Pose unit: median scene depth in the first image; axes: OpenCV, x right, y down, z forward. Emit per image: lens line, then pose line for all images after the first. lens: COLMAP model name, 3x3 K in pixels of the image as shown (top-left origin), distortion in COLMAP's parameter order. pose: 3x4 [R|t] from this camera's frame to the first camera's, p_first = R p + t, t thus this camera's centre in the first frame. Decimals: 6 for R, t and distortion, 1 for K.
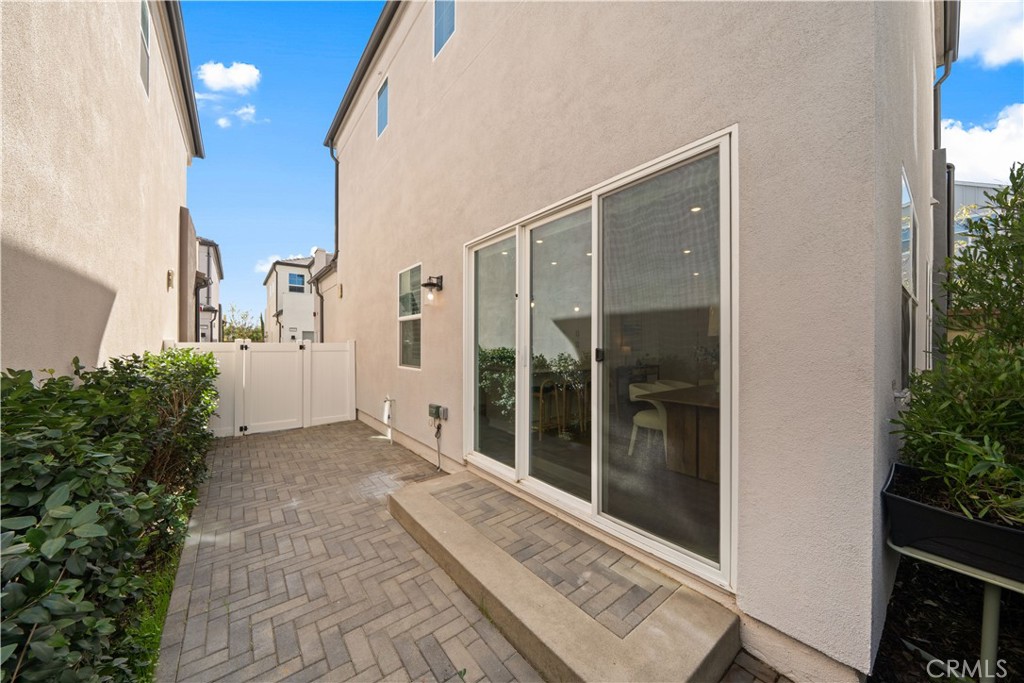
lens RADIAL K [[350.5, 0, 516.2], [0, 350.5, 345.0], [0, 0, 1]] dist [-0.001044, 0.000130]
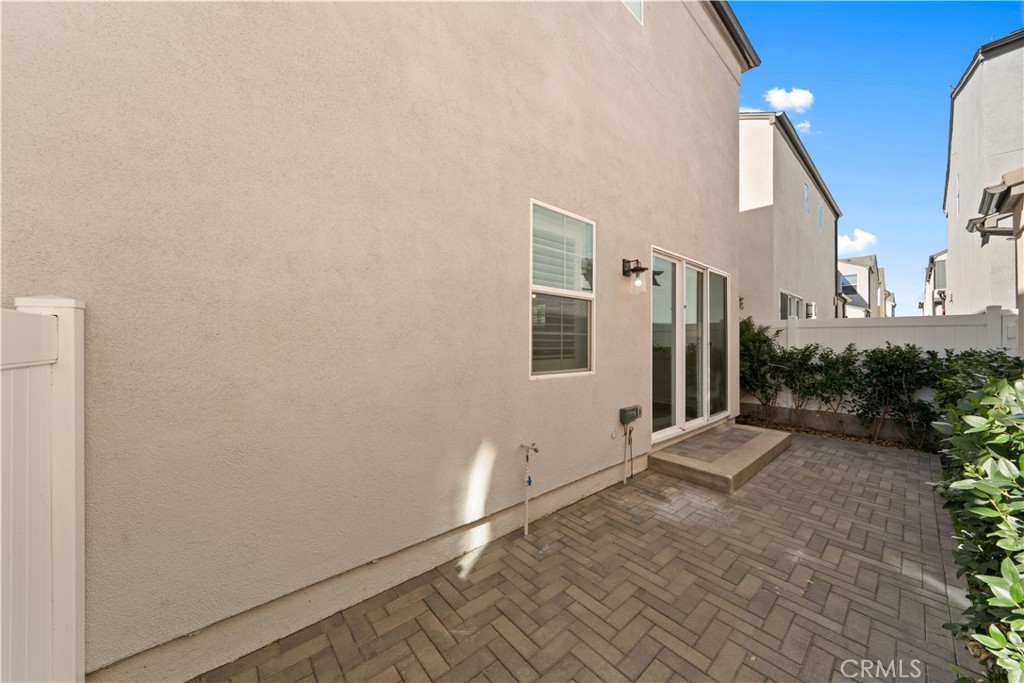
lens RADIAL K [[350.5, 0, 515.8], [0, 350.5, 342.9], [0, 0, 1]] dist [-0.001044, 0.000130]
pose [[-0.043525, -0.001749, 0.999051, -1.419312], [-0.006108, 0.999980, 0.001485, 0.015593], [-0.999034, -0.006037, -0.043535, 1.727295]]
